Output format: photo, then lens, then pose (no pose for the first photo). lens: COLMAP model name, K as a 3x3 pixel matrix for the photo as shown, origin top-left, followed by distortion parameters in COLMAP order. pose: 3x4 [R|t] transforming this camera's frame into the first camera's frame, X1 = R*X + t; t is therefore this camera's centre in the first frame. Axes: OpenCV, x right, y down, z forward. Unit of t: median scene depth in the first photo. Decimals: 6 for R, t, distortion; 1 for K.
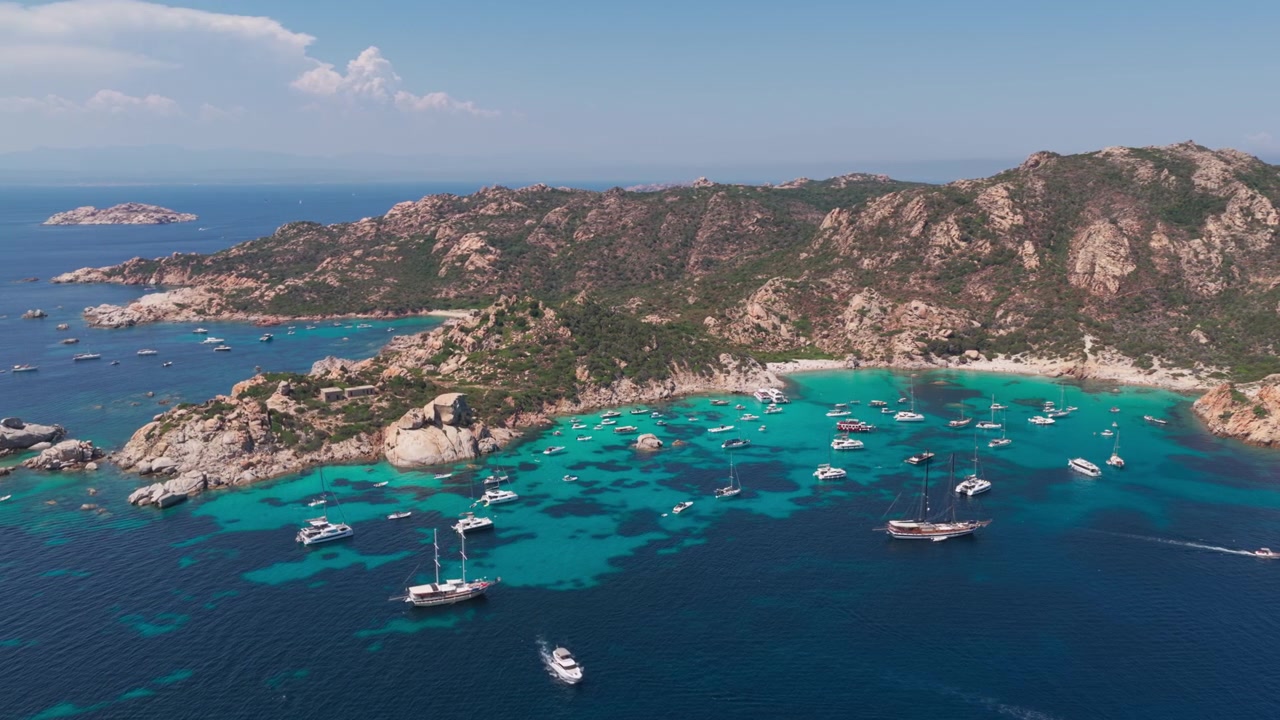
lens RADIAL K [[1091.6, 0, 638.1], [0, 1091.6, 353.8], [0, 0, 1]] dist [-0.008400, 0.027436]
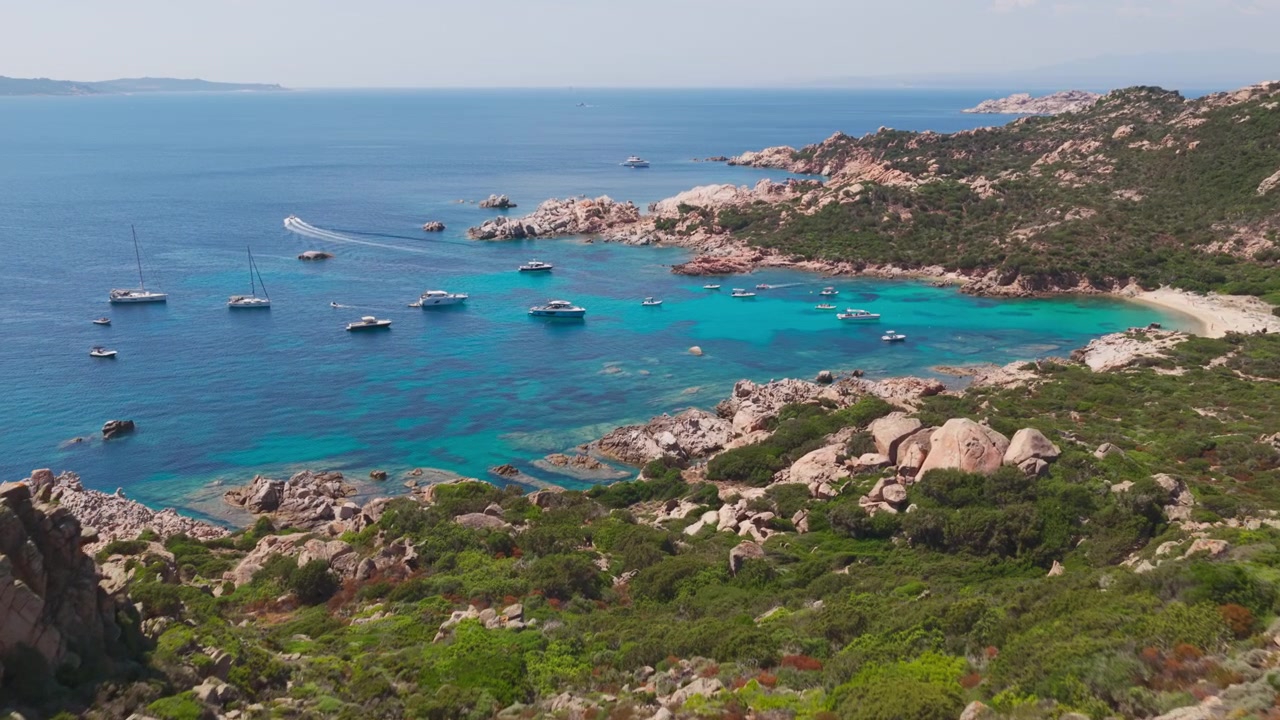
lens RADIAL K [[1091.6, 0, 642.8], [0, 1091.6, 363.4], [0, 0, 1]] dist [-0.008400, 0.027436]
pose [[0.633047, 0.194318, -0.749327, -0.041437], [-0.126614, 0.980937, 0.147413, -0.065357], [0.763688, 0.001556, 0.645583, 0.919806]]
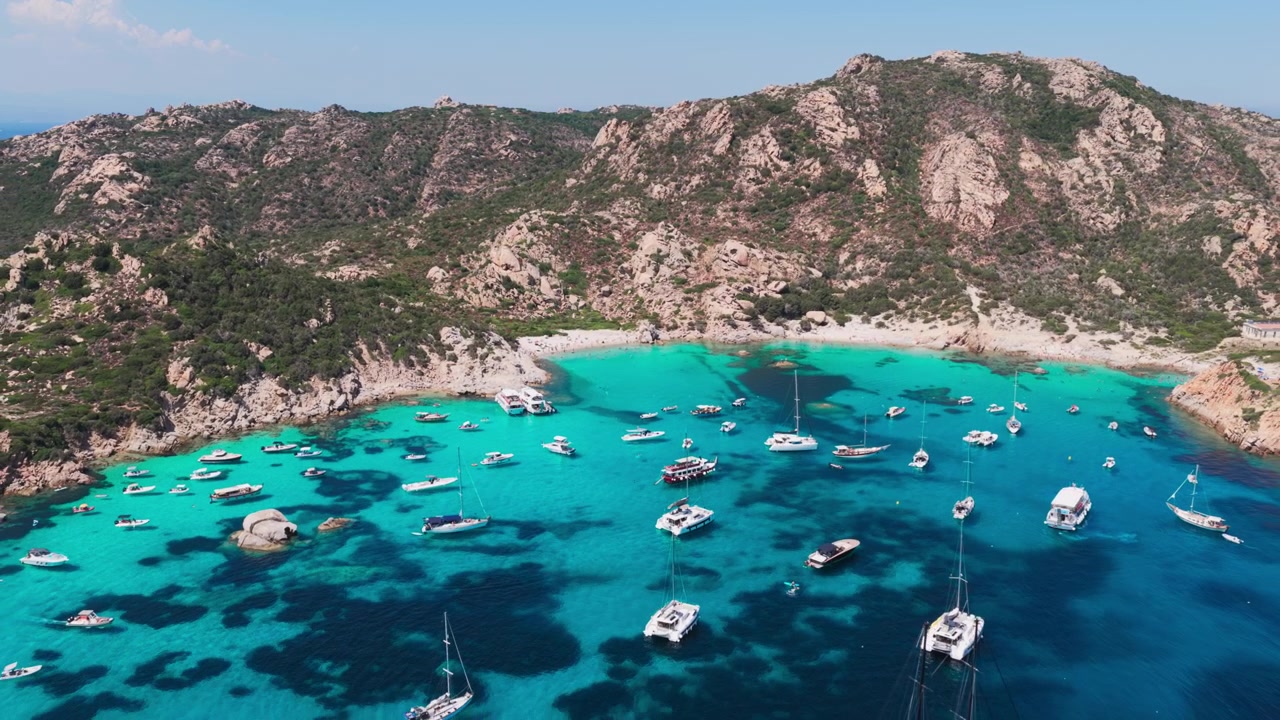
lens RADIAL K [[1091.6, 0, 640.0], [0, 1091.6, 367.2], [0, 0, 1]] dist [-0.008400, 0.027436]
pose [[0.977154, -0.031607, 0.210168, 0.051213], [0.019283, 0.997986, 0.060432, -0.011852], [-0.211655, -0.054999, 0.975796, 0.353825]]
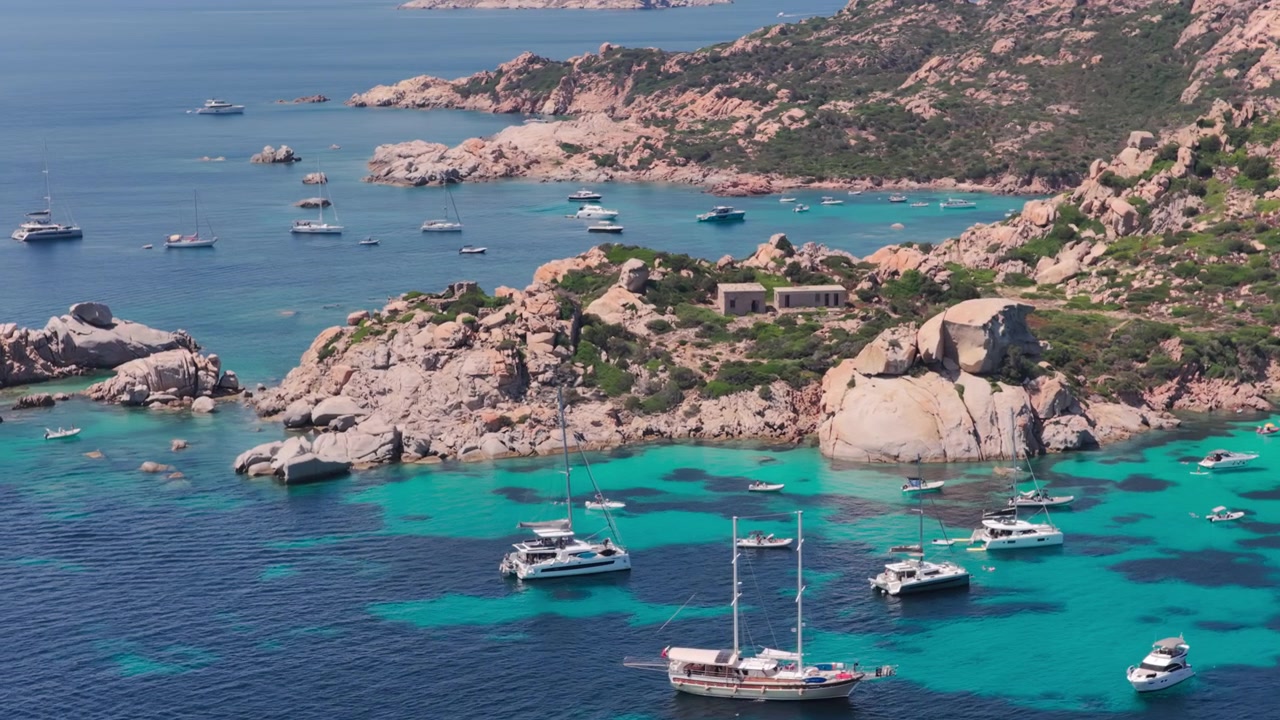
lens RADIAL K [[2849.1, 0, 633.4], [0, 2849.1, 361.7], [0, 0, 1]] dist [-0.174213, 0.000000]
pose [[0.906738, 0.063366, -0.416906, 0.103437], [-0.066866, 0.997743, 0.006219, 0.043421], [0.416359, 0.022238, 0.908928, -0.003717]]
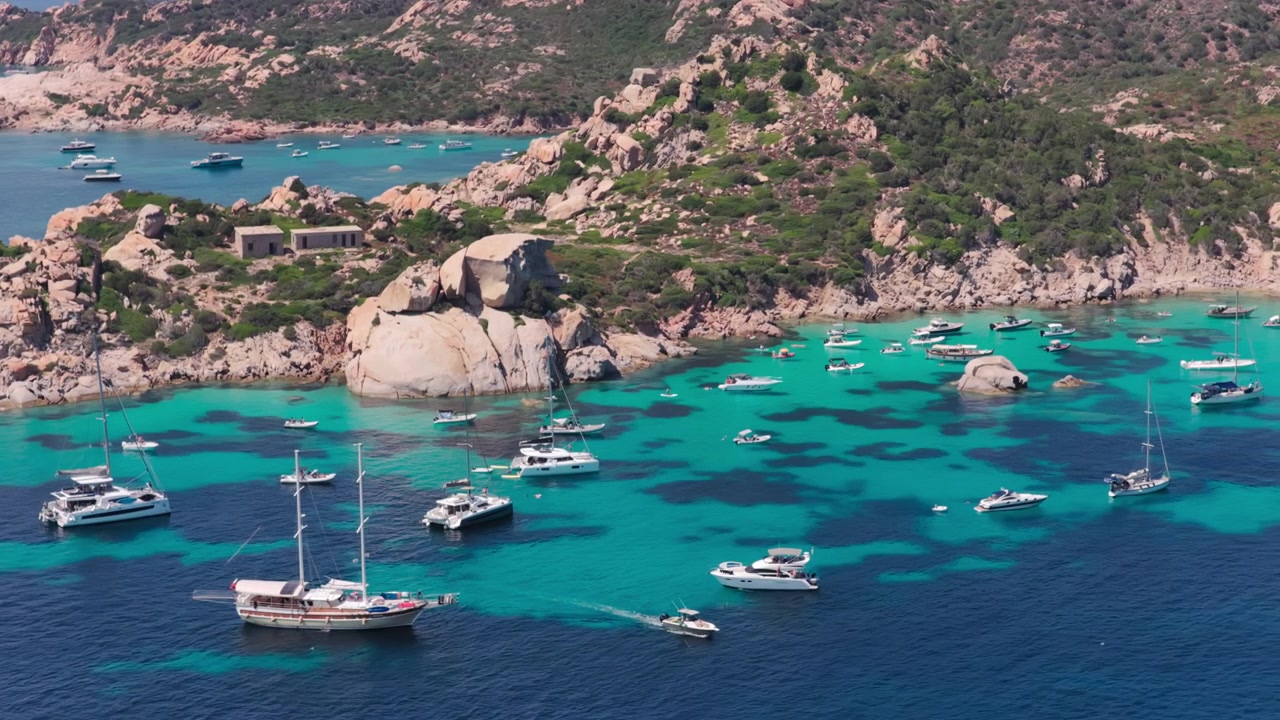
lens RADIAL K [[2849.1, 0, 637.0], [0, 2849.1, 352.6], [0, 0, 1]] dist [-0.174213, 0.000000]
pose [[0.969853, 0.039902, -0.240400, 0.093433], [-0.038216, 0.999201, 0.011673, 0.046696], [0.240674, -0.002134, 0.970604, -0.016963]]
